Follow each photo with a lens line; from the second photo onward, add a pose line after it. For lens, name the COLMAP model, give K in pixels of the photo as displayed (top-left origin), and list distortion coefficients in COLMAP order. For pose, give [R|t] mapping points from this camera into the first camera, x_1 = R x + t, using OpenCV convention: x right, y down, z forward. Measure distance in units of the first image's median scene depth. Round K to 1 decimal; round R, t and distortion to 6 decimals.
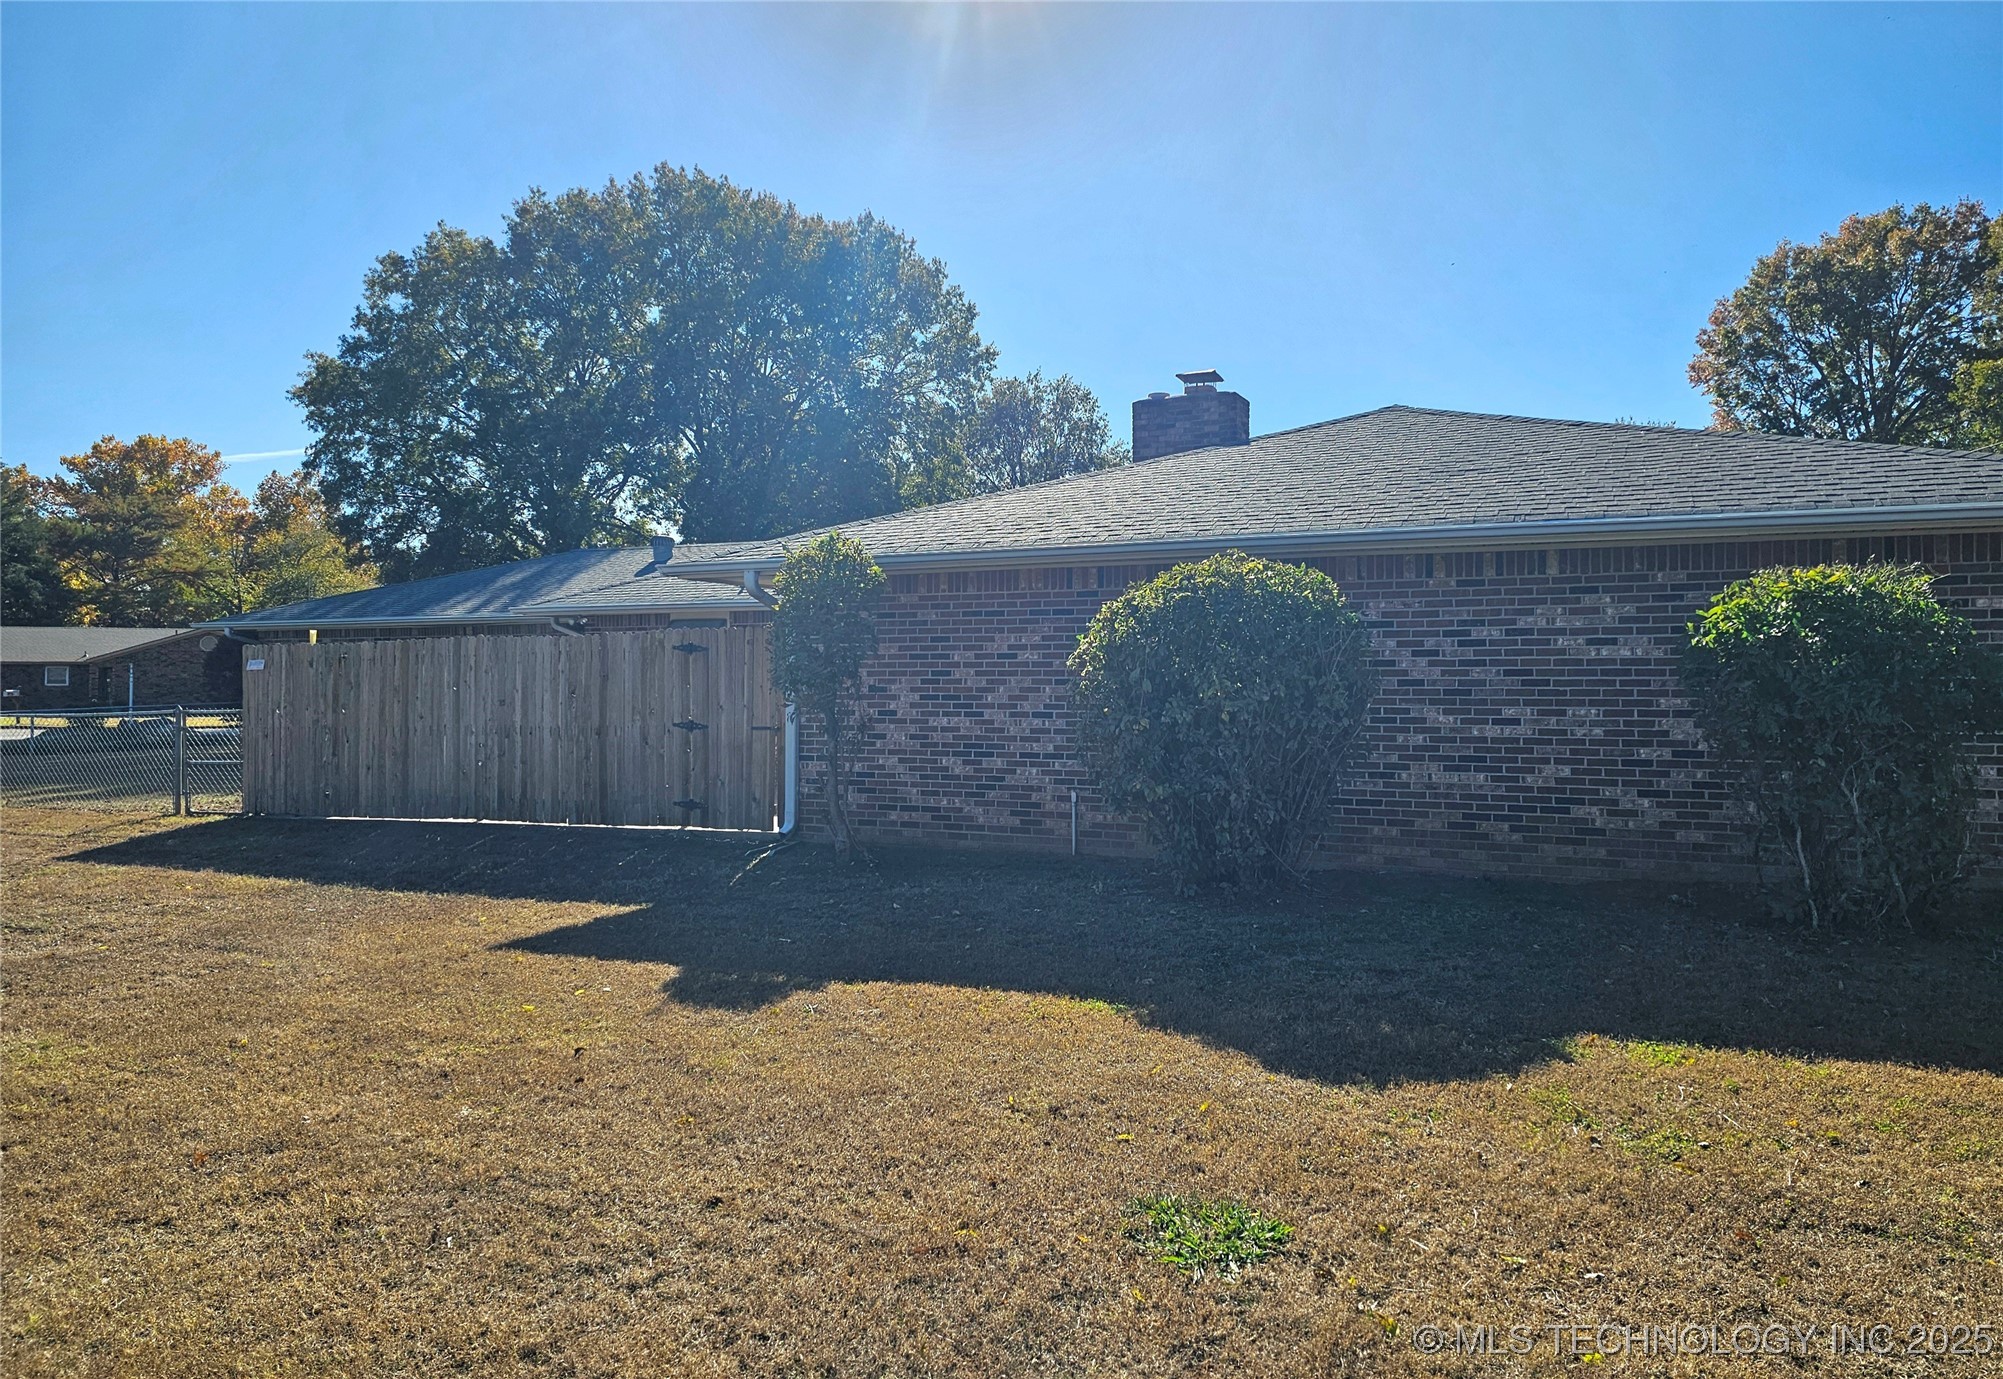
lens RADIAL K [[1304.3, 0, 1001.9], [0, 1304.3, 674.3], [0, 0, 1]] dist [0.051825, -0.001534]
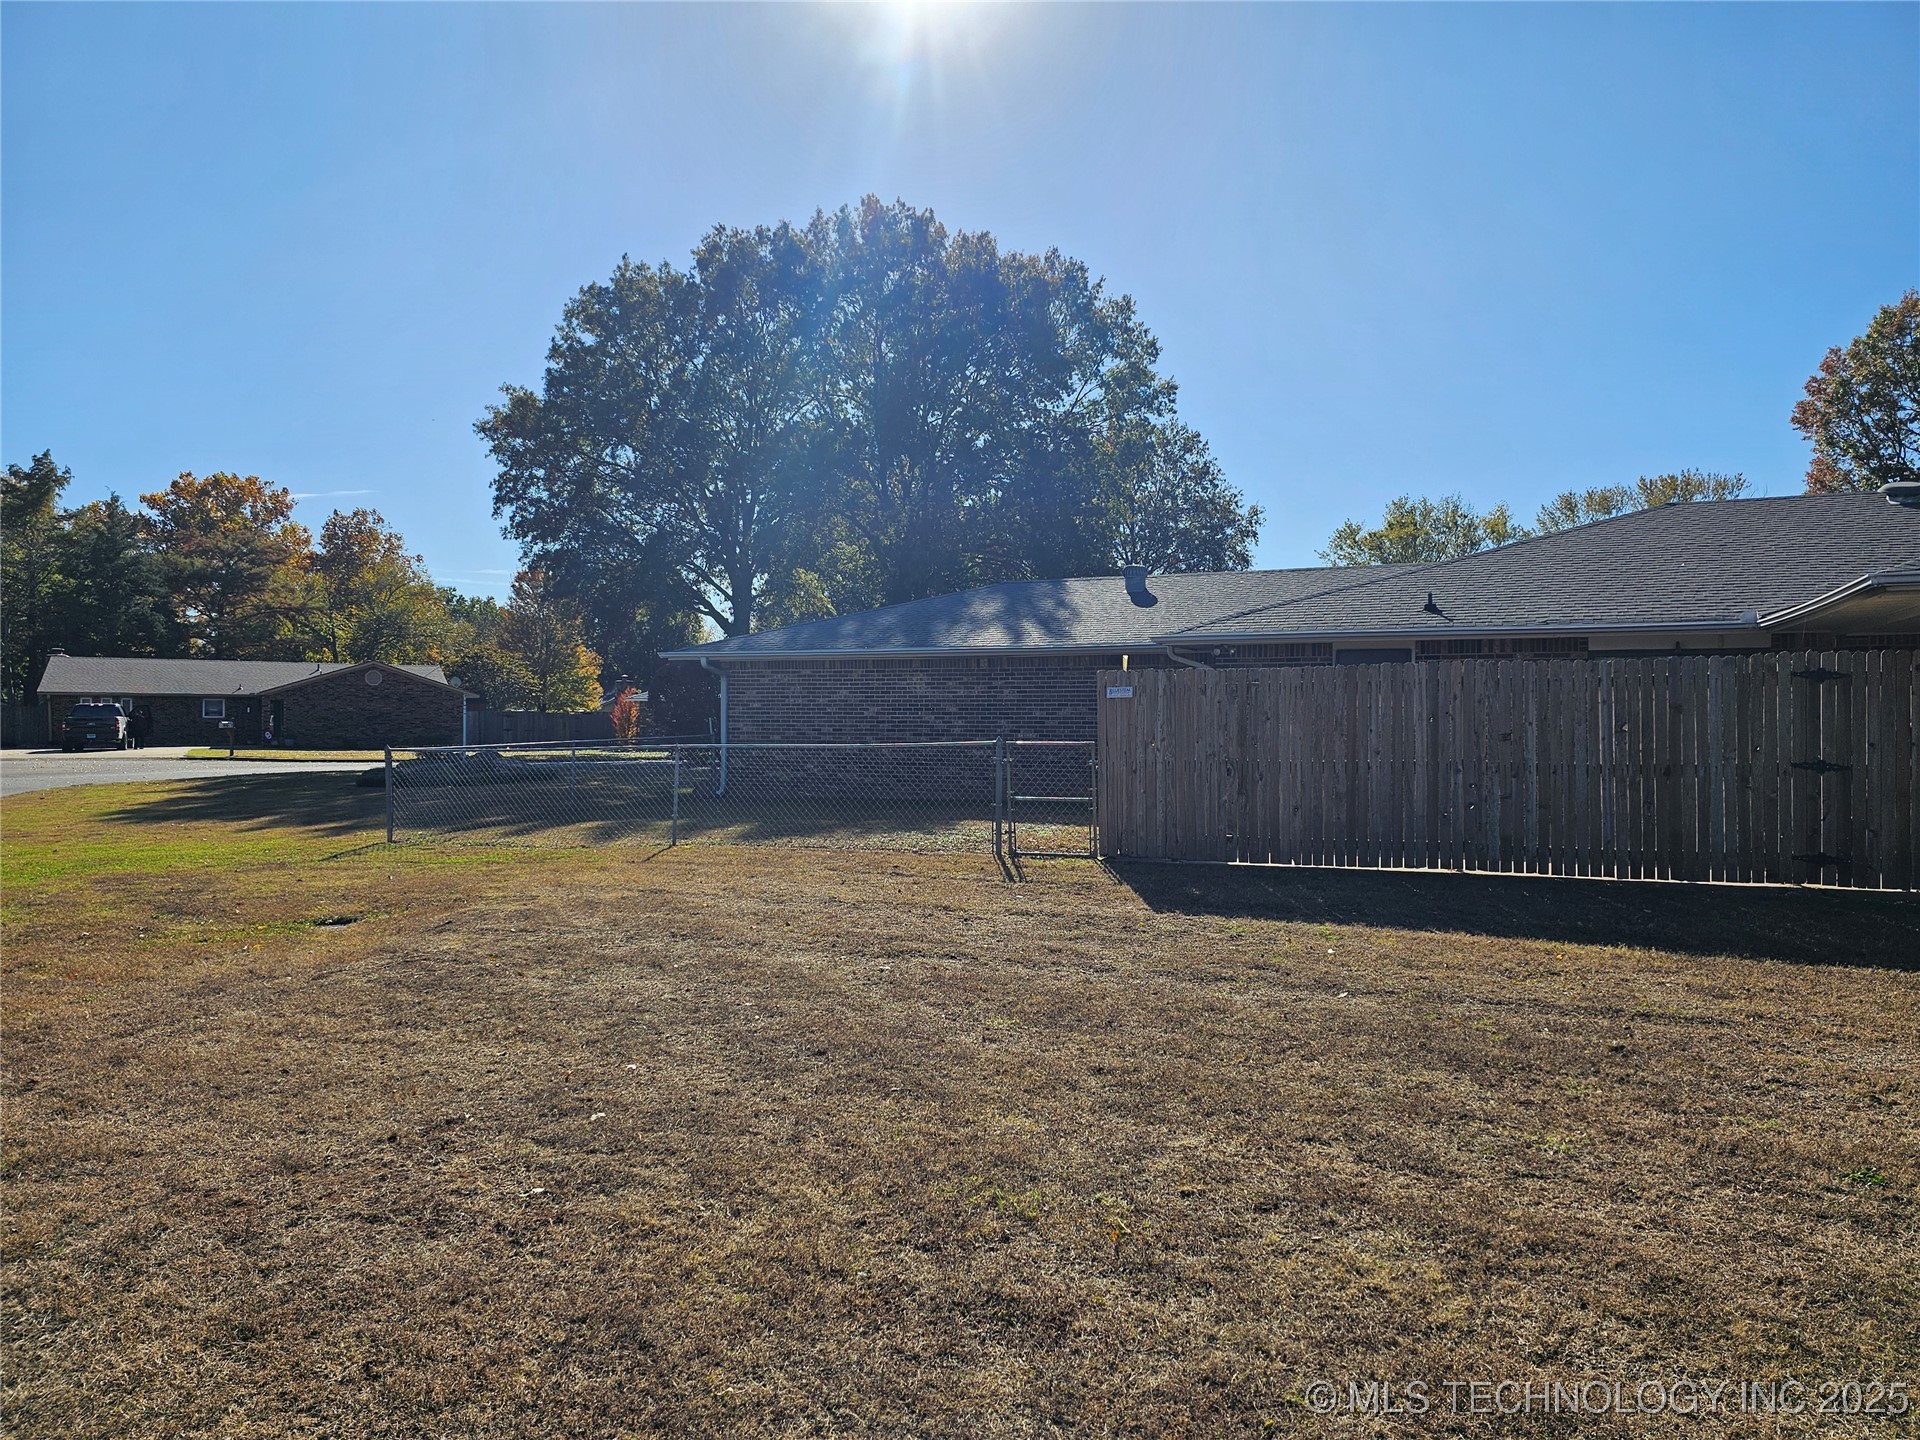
lens RADIAL K [[1275.5, 0, 958.5], [0, 1275.5, 715.7], [0, 0, 1]] dist [0.067008, -0.059259]
pose [[0.999962, 0.008545, 0.001726, -0.171346], [-0.008544, 0.999963, -0.000912, 0.002561], [-0.001733, 0.000897, 0.999998, 0.032076]]
